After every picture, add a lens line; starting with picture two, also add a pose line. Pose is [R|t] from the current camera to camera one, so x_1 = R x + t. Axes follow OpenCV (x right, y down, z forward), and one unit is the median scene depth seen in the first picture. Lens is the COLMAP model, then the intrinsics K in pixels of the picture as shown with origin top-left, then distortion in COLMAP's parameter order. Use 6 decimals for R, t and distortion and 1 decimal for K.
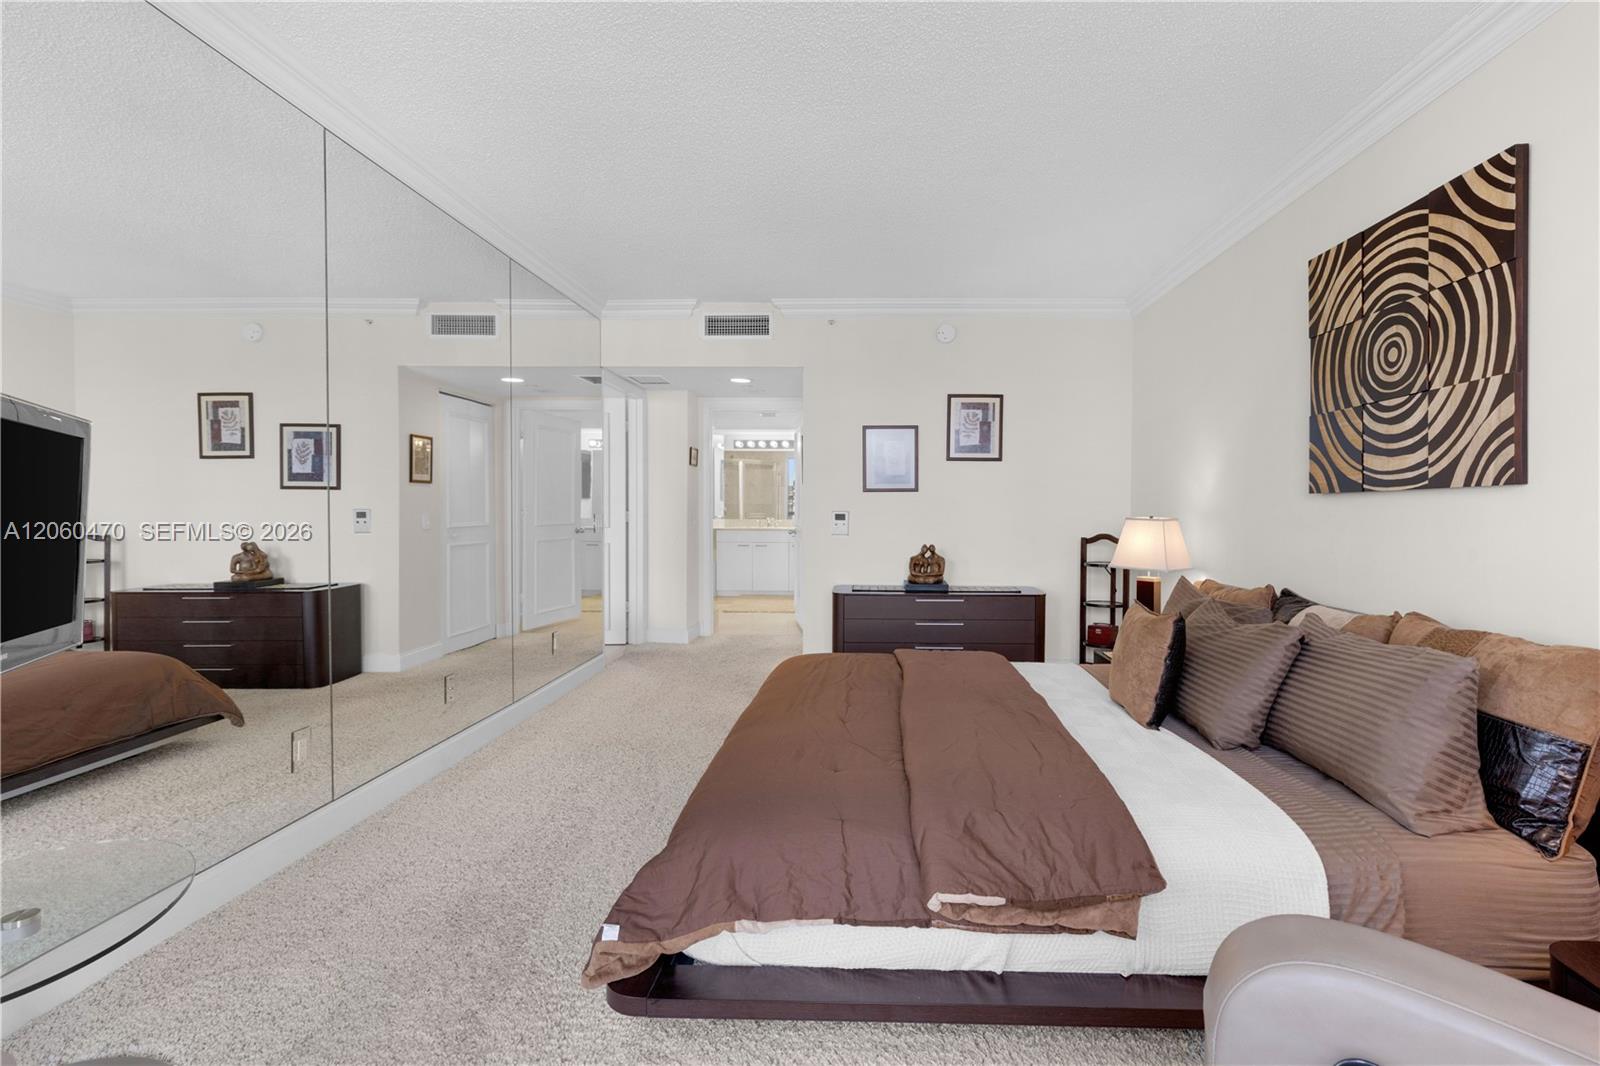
lens RADIAL K [[730.2, 0, 802.9], [0, 730.2, 526.9], [0, 0, 1]] dist [0.010051, -0.000114]
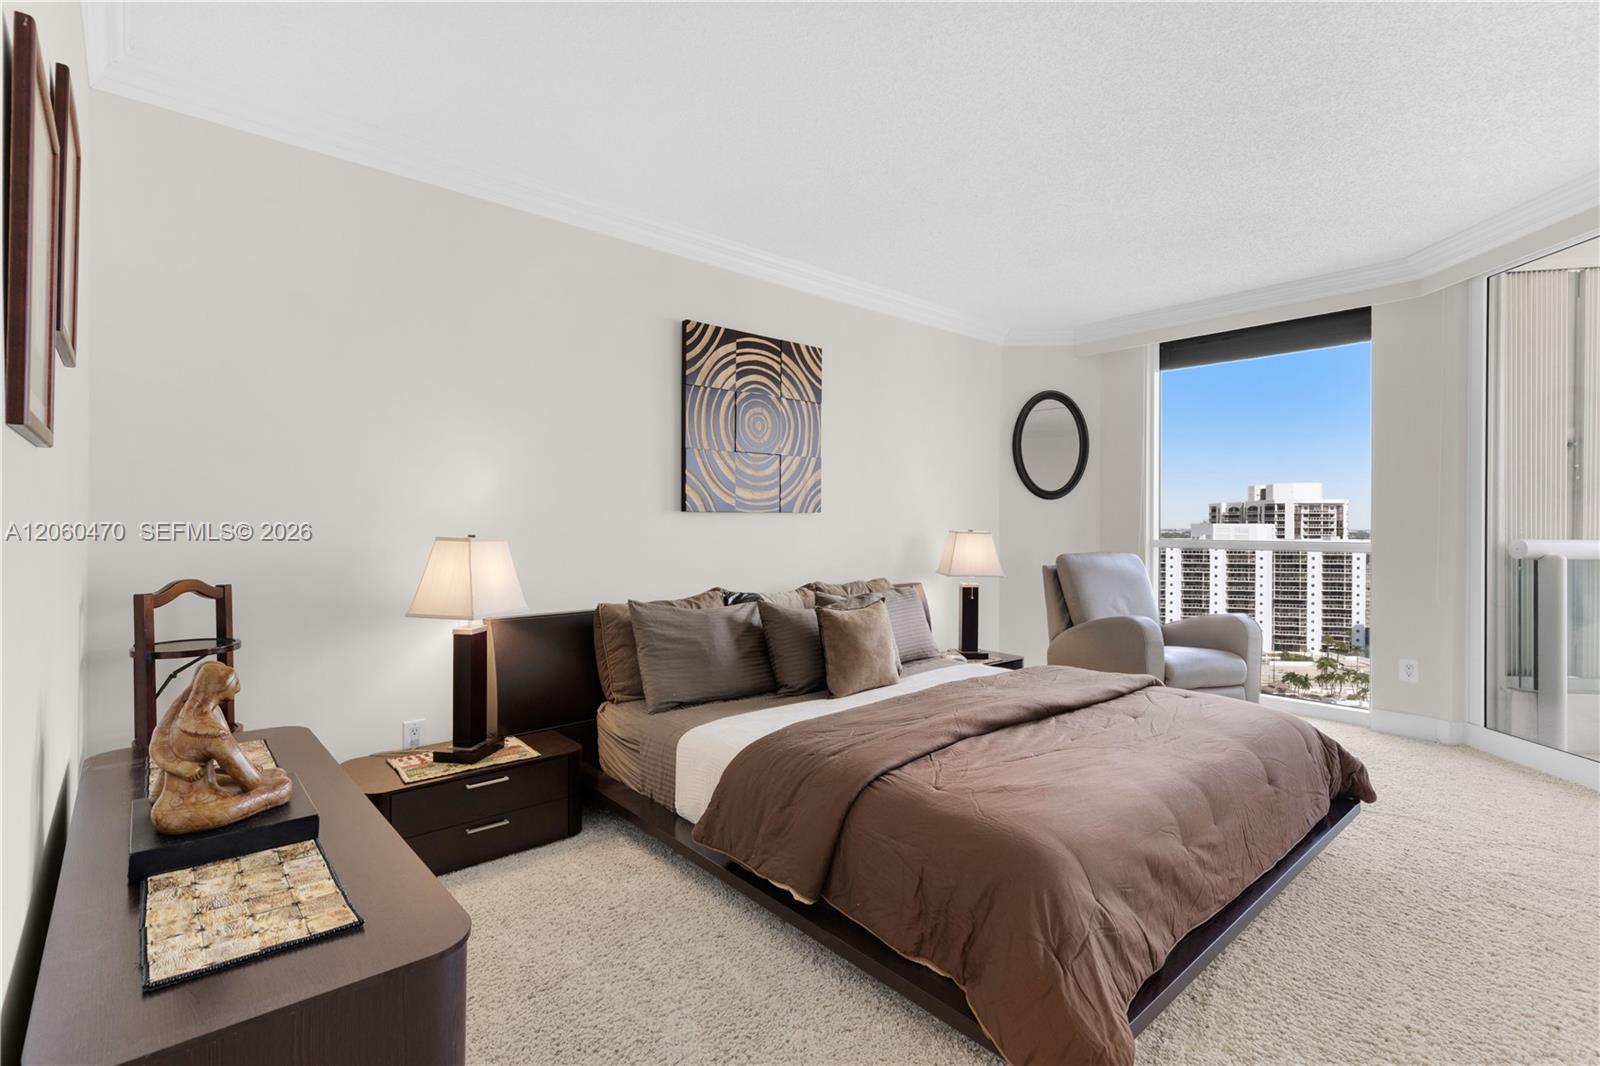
lens RADIAL K [[730.2, 0, 792.2], [0, 730.2, 524.2], [0, 0, 1]] dist [0.010051, -0.000114]
pose [[-0.697919, -0.001992, 0.716174, -0.362520], [0.009760, 0.999877, 0.012293, -0.044628], [-0.716110, 0.015570, -0.697813, 2.080511]]
